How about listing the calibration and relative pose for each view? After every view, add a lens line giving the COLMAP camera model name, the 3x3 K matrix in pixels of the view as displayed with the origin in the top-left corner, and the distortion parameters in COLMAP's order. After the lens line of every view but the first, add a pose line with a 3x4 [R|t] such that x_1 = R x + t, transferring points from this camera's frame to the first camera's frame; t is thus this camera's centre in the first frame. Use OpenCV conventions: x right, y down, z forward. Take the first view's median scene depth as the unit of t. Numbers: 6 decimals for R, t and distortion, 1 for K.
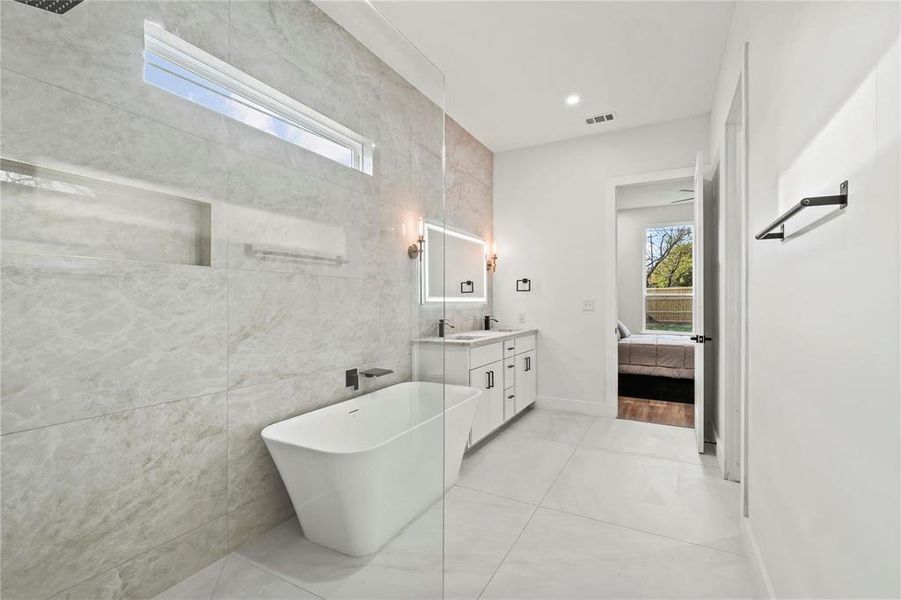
lens RADIAL K [[410.6, 0, 449.0], [0, 410.6, 299.3], [0, 0, 1]] dist [-0.002188, 0.000076]
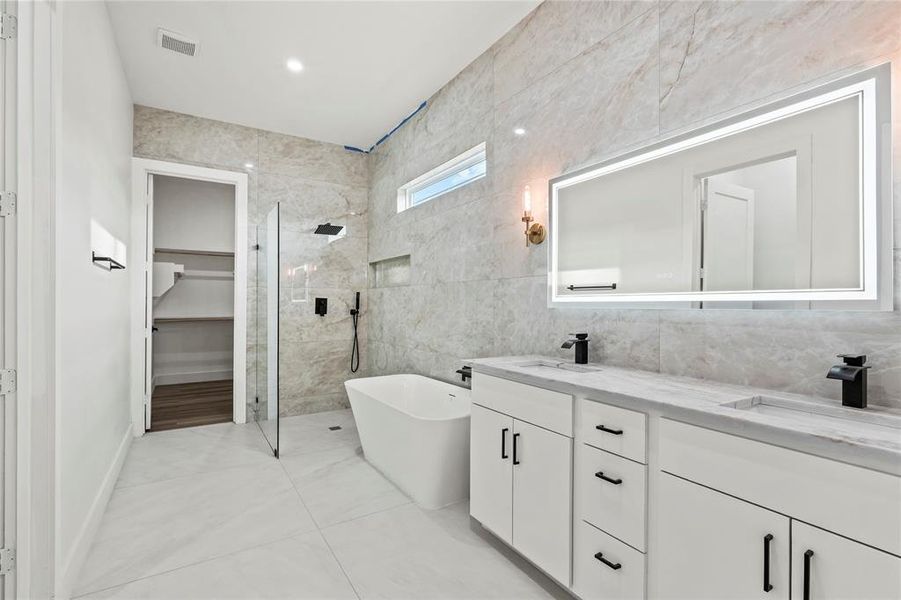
lens RADIAL K [[410.6, 0, 447.7], [0, 410.6, 304.2], [0, 0, 1]] dist [-0.002188, 0.000076]
pose [[-0.489680, -0.004303, -0.871891, 0.695457], [-0.003890, 0.999989, -0.002751, 0.012764], [0.871893, 0.002045, -0.489692, 1.356942]]
